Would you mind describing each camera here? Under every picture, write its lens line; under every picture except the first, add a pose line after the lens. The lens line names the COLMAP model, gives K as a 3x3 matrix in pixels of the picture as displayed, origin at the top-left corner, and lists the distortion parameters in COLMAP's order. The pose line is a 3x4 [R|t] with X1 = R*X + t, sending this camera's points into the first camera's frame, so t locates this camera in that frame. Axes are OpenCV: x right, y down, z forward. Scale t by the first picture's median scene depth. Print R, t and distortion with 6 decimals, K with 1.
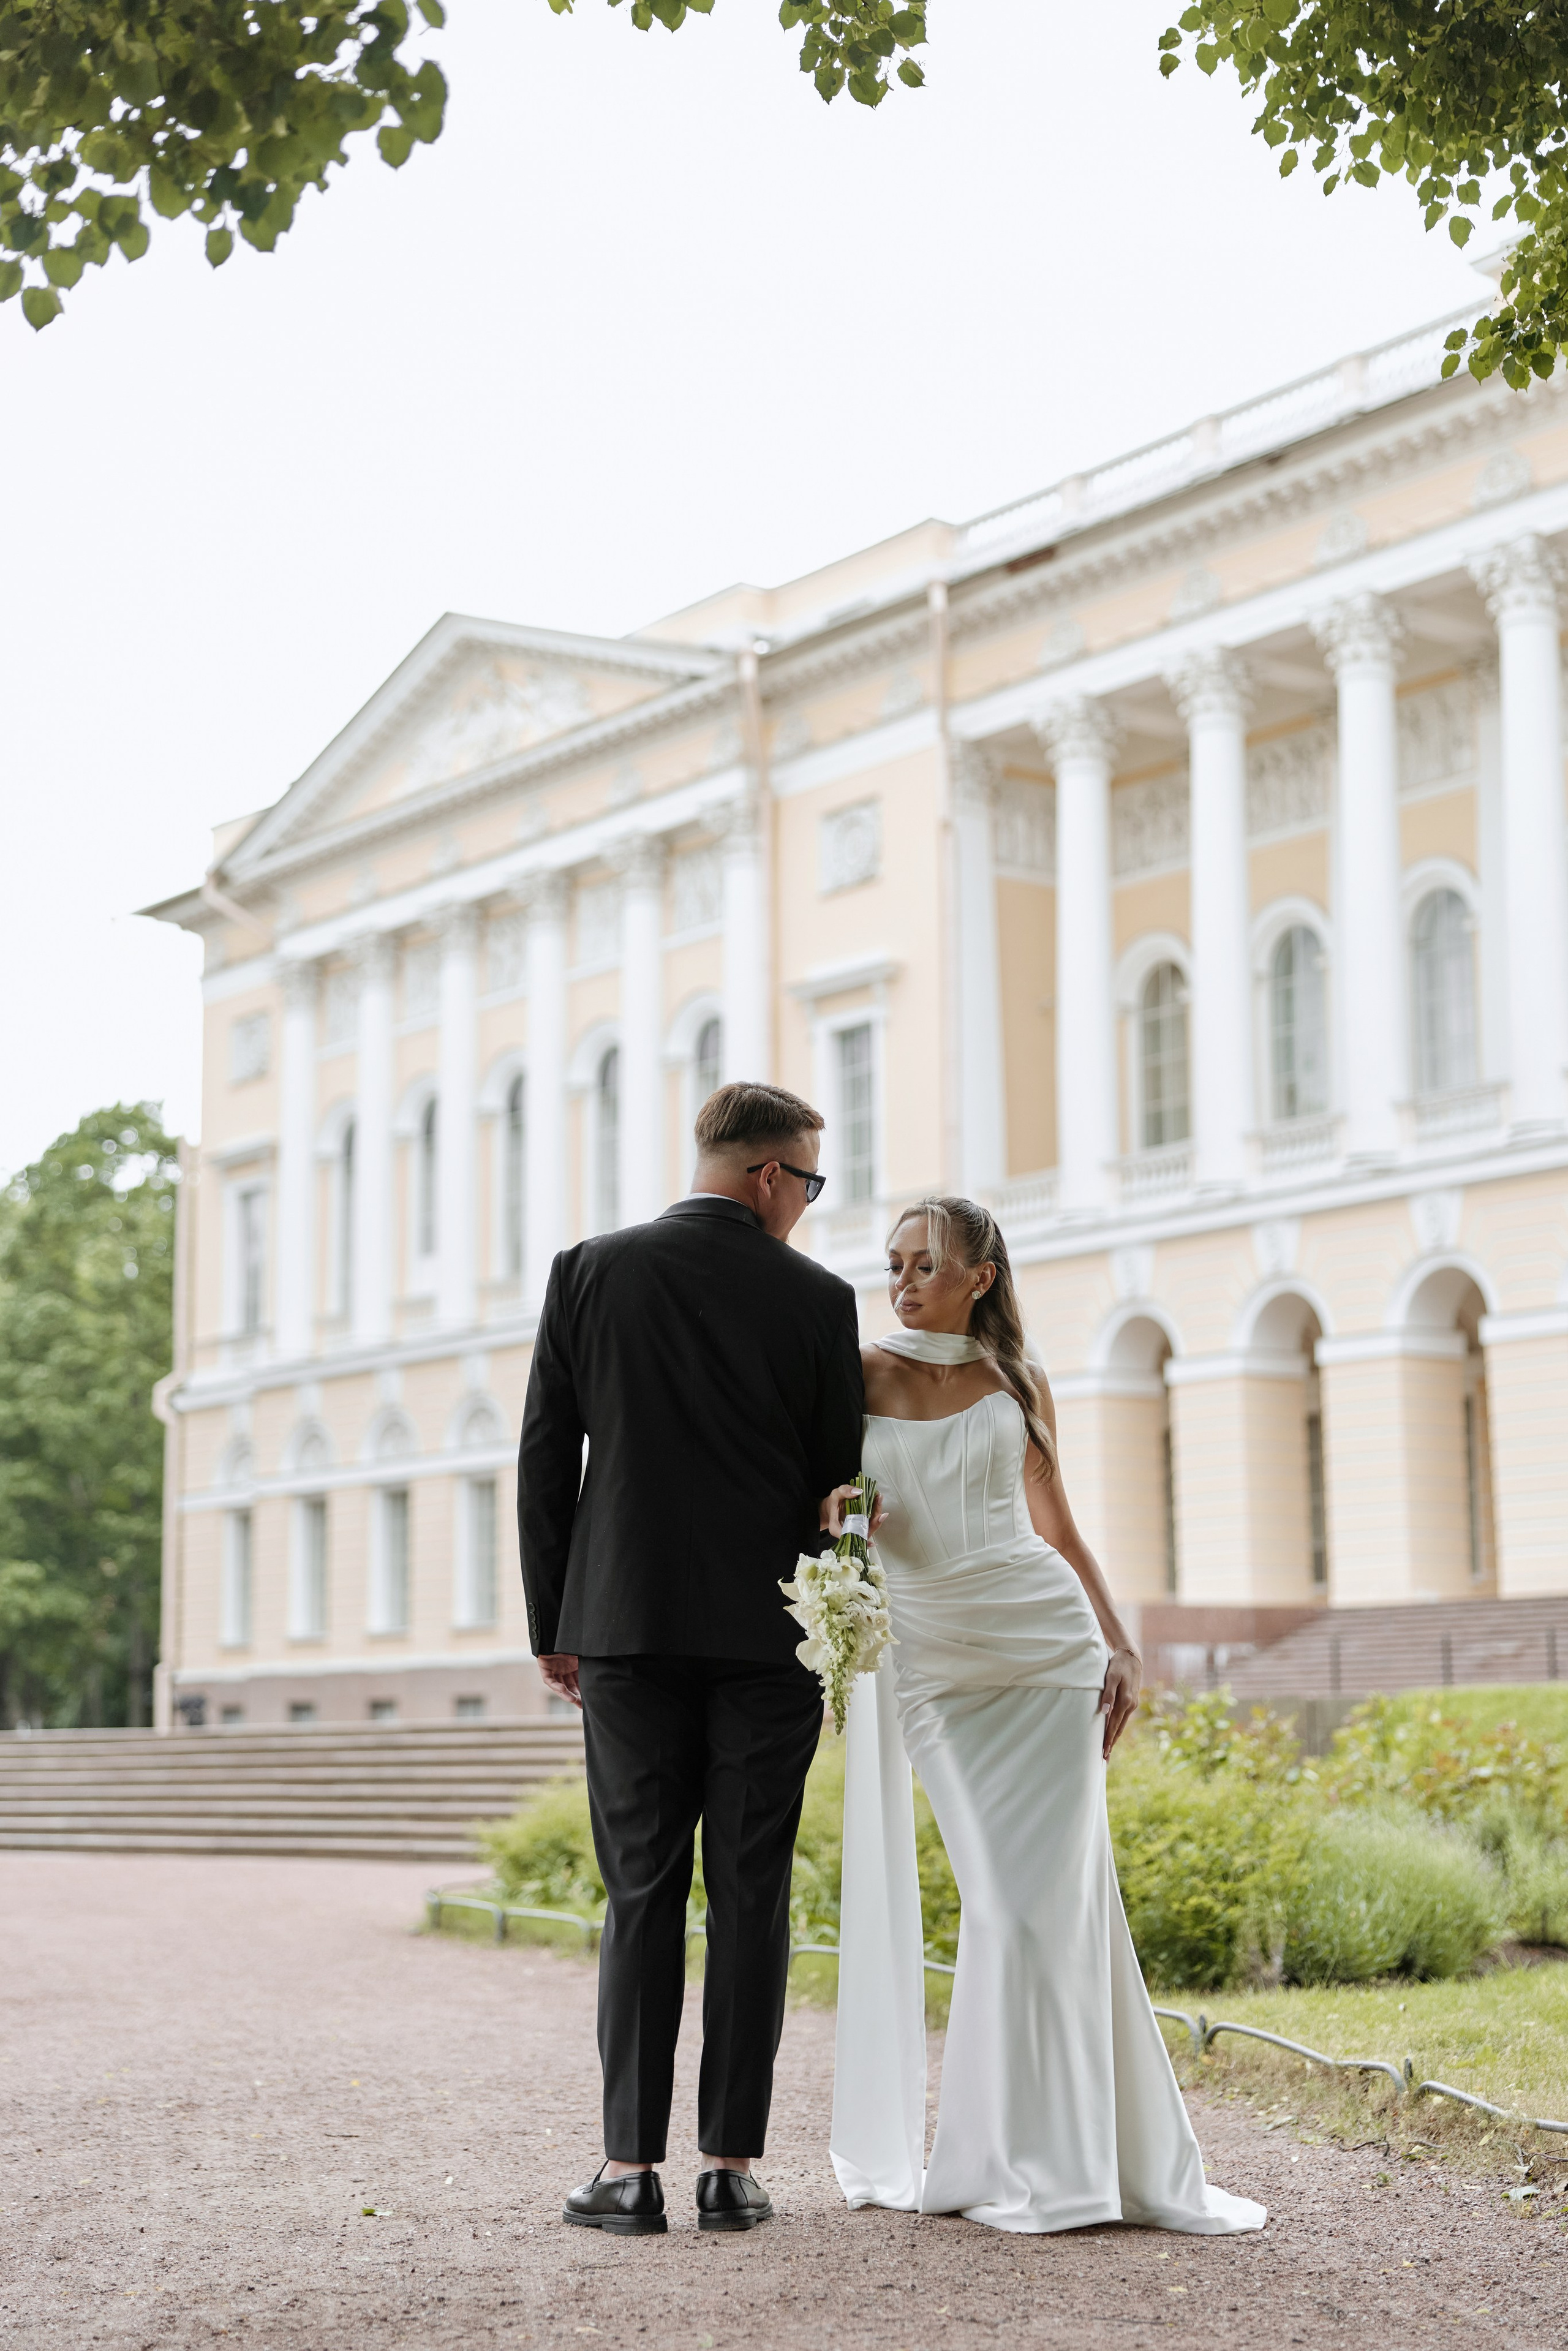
lens RADIAL K [[3550.4, 0, 784.0], [0, 3550.4, 1175.5], [0, 0, 1]] dist [0.006602, -0.000204]
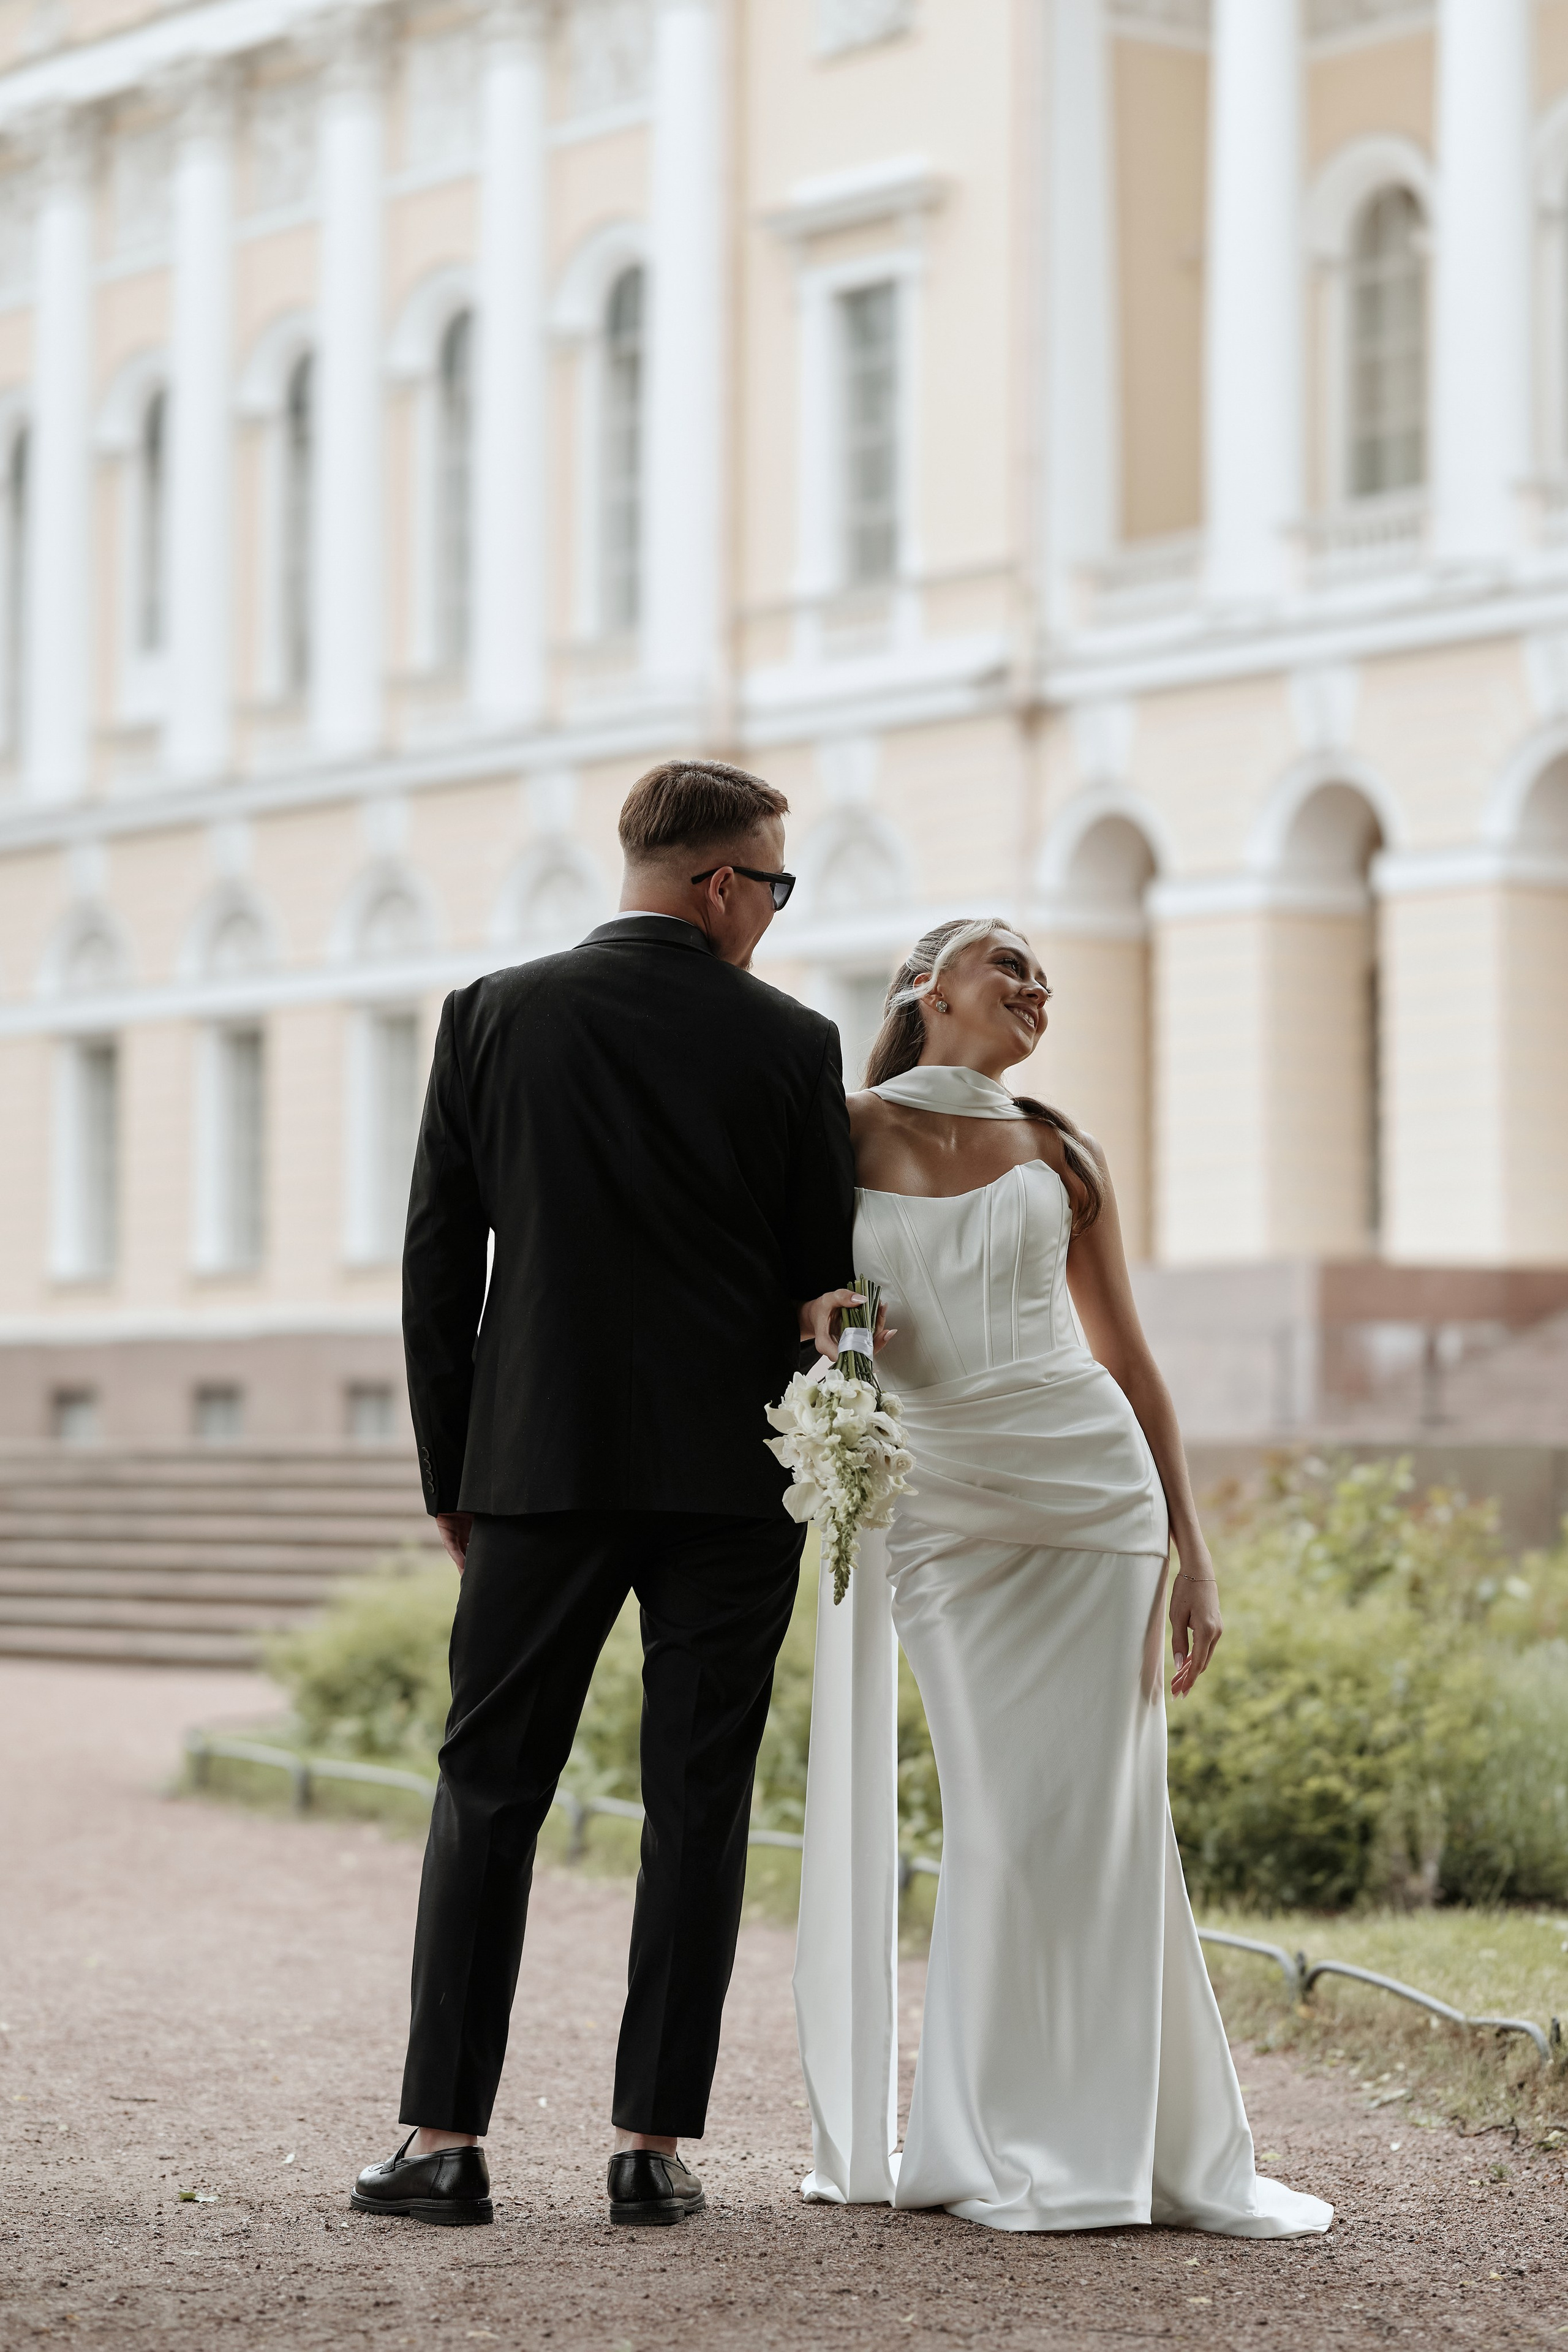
lens RADIAL K [[5889.3, 0, 776.0], [0, 5889.3, 1174.5], [0, 0, 1]] dist [-0.006203, 0.103339]
pose [[0.999878, 0.014300, 0.006334, 0.000907], [-0.014900, 0.994035, 0.108035, -0.067058], [-0.004751, -0.108116, 0.994127, -0.240426]]
